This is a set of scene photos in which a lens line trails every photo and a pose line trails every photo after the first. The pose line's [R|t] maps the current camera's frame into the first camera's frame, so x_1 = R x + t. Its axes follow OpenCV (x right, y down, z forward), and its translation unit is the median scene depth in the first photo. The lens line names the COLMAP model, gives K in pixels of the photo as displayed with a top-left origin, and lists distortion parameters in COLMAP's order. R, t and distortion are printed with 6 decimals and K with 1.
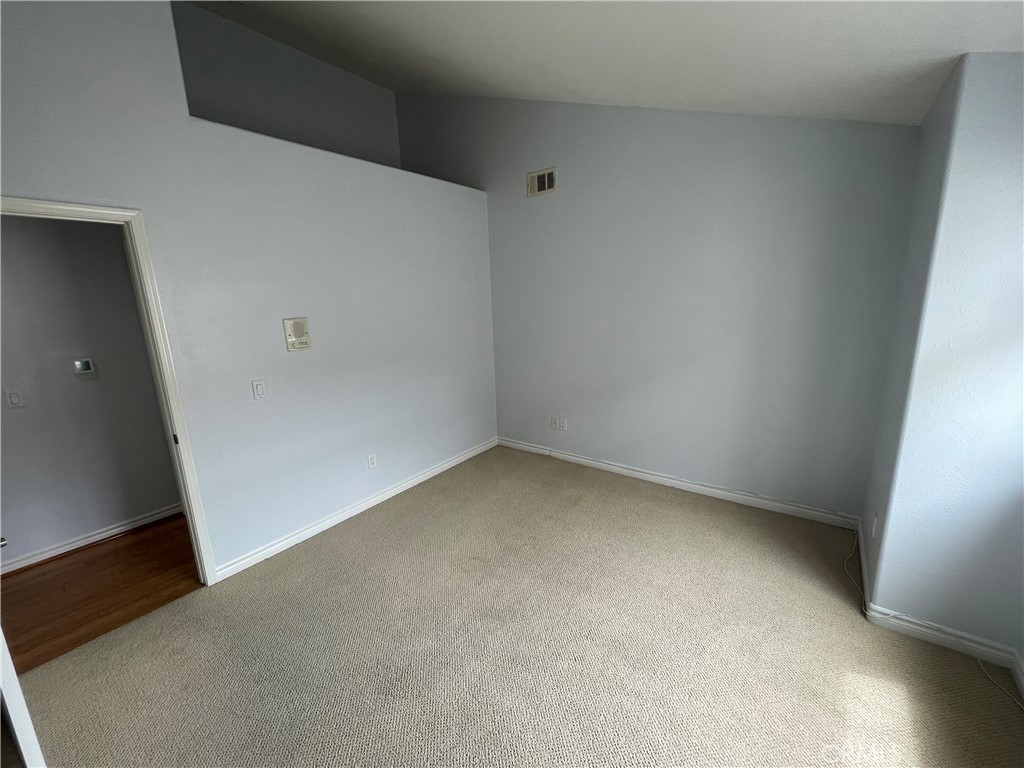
lens RADIAL K [[413.0, 0, 511.4], [0, 413.0, 381.9], [0, 0, 1]] dist [-0.001863, 0.000262]
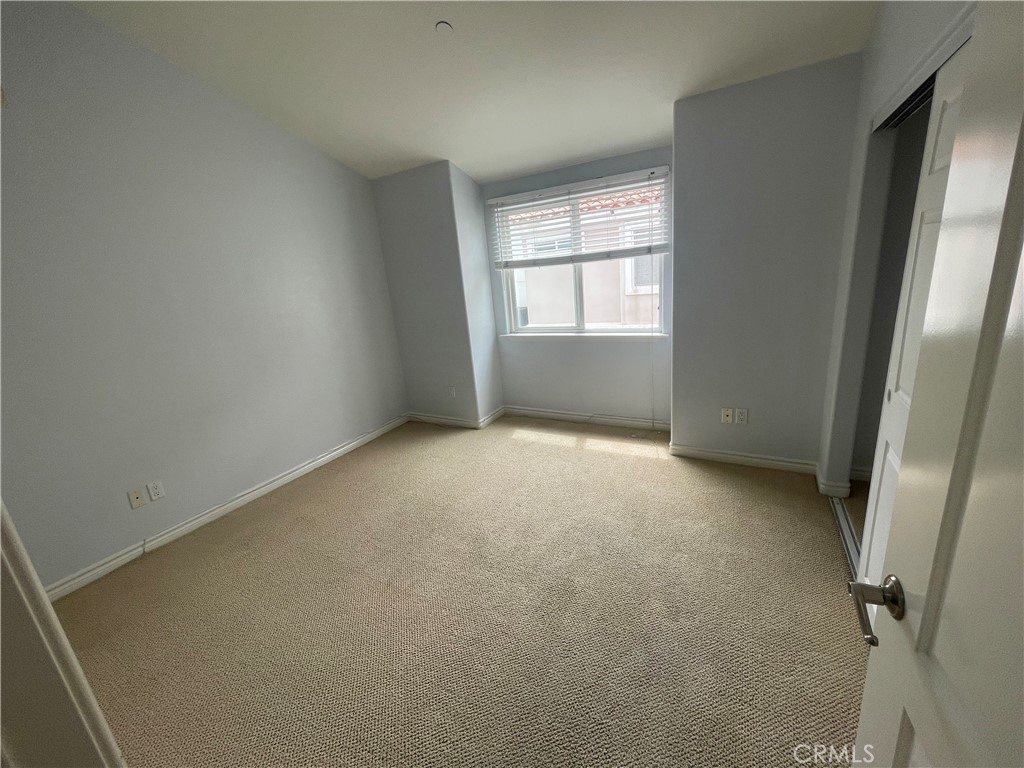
lens RADIAL K [[413.0, 0, 511.4], [0, 413.0, 381.9], [0, 0, 1]] dist [-0.001863, 0.000262]
pose [[-0.133174, -0.220425, 0.966270, -0.623598], [0.291970, 0.922963, 0.250786, -0.063467], [-0.947110, 0.315520, -0.058558, 0.517742]]
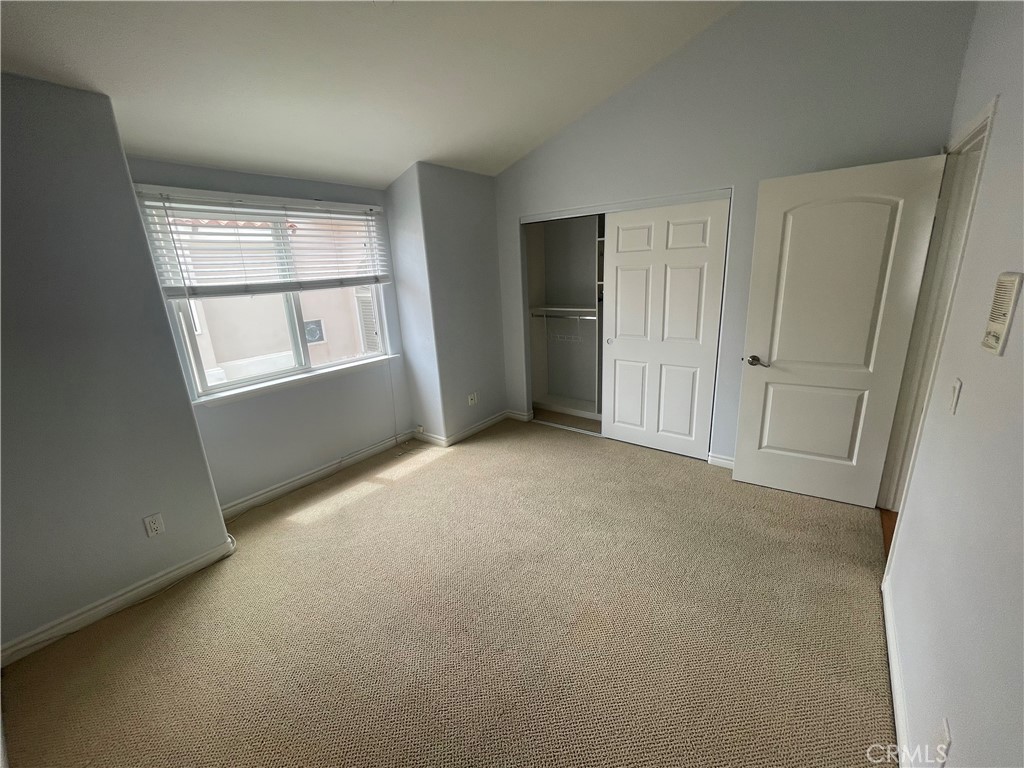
lens RADIAL K [[413.0, 0, 511.4], [0, 413.0, 381.9], [0, 0, 1]] dist [-0.001863, 0.000262]
pose [[-0.996529, 0.077179, 0.031206, -0.035969], [0.082919, 0.886824, 0.454607, -0.221790], [0.007412, 0.455617, -0.890145, 1.083384]]
